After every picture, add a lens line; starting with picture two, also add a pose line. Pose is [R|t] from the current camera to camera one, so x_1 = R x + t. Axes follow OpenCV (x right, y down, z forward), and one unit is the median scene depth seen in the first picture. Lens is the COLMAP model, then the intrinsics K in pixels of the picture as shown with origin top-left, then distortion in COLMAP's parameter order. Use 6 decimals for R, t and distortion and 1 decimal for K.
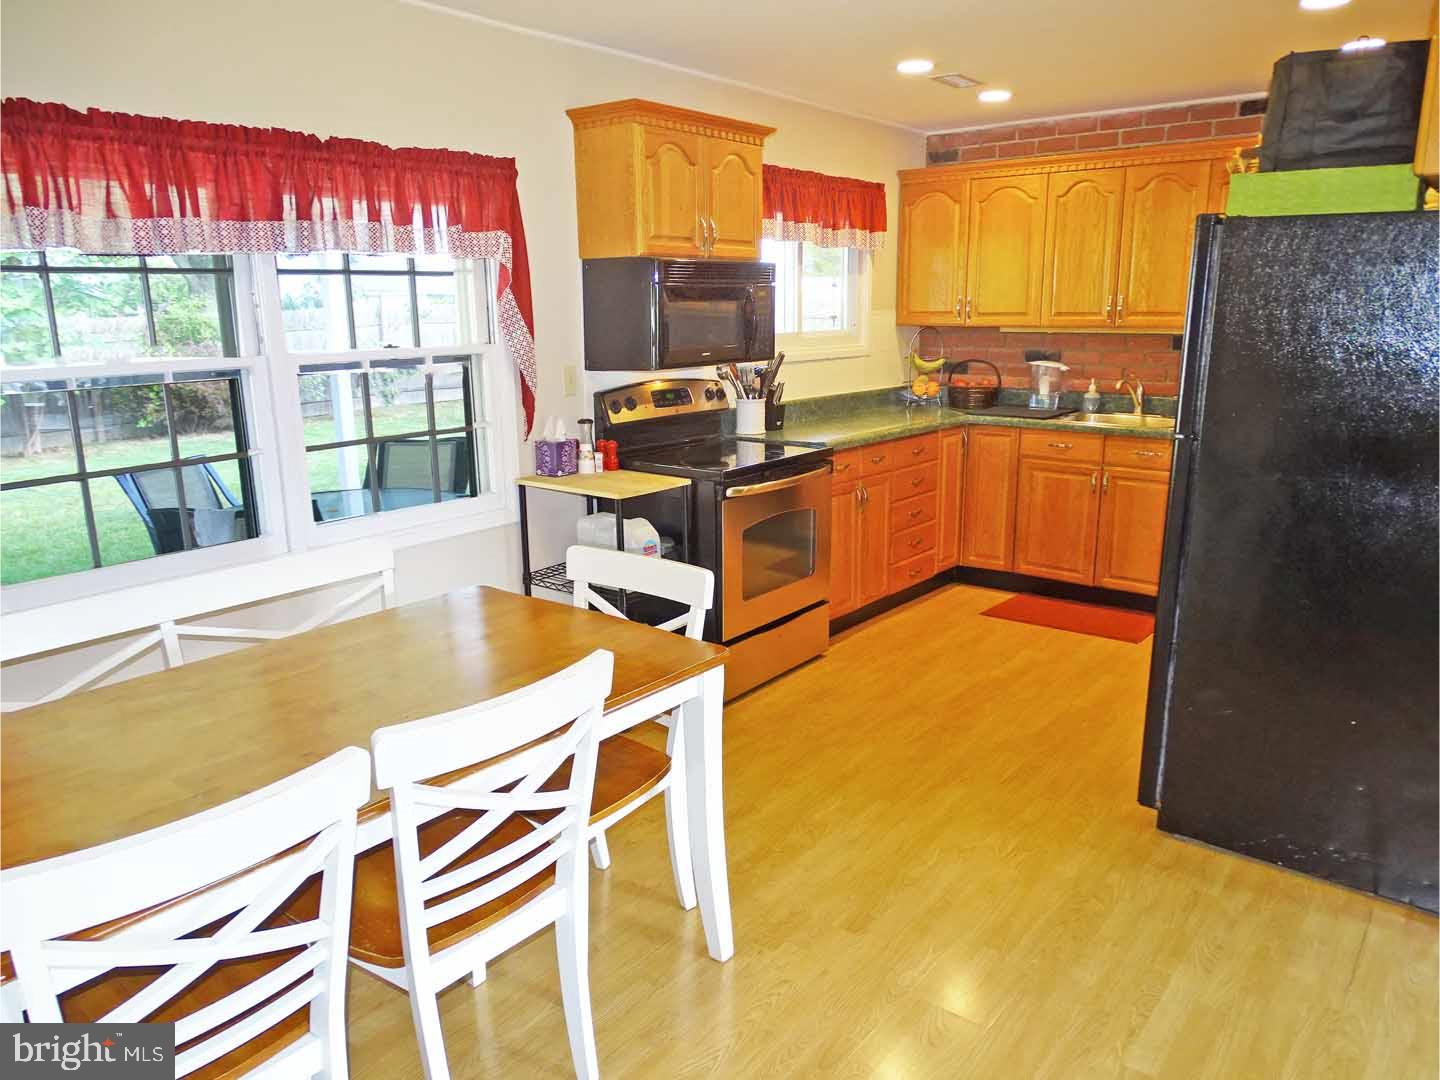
lens RADIAL K [[1029.5, 0, 726.4], [0, 1029.5, 538.0], [0, 0, 1]] dist [-0.003659, 0.008690]
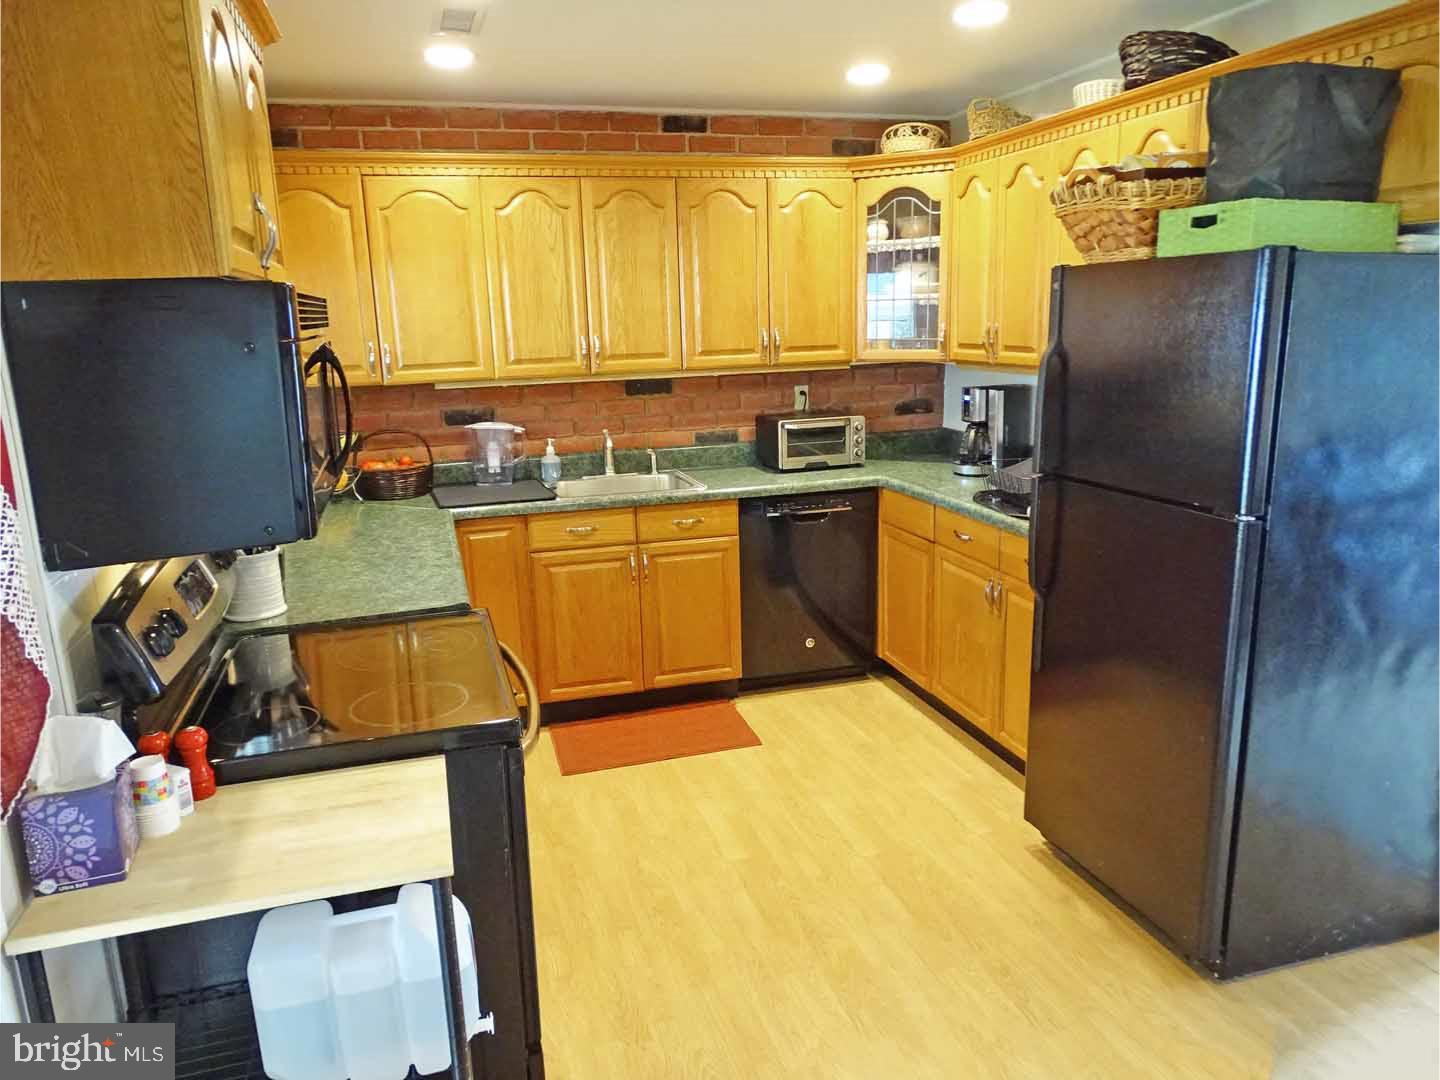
lens RADIAL K [[1029.5, 0, 726.4], [0, 1029.5, 538.0], [0, 0, 1]] dist [-0.003659, 0.008690]
pose [[0.571320, -0.190318, 0.798356, -0.235190], [0.207720, 0.974602, 0.083683, -0.125697], [-0.794006, 0.118025, 0.596343, 0.449248]]
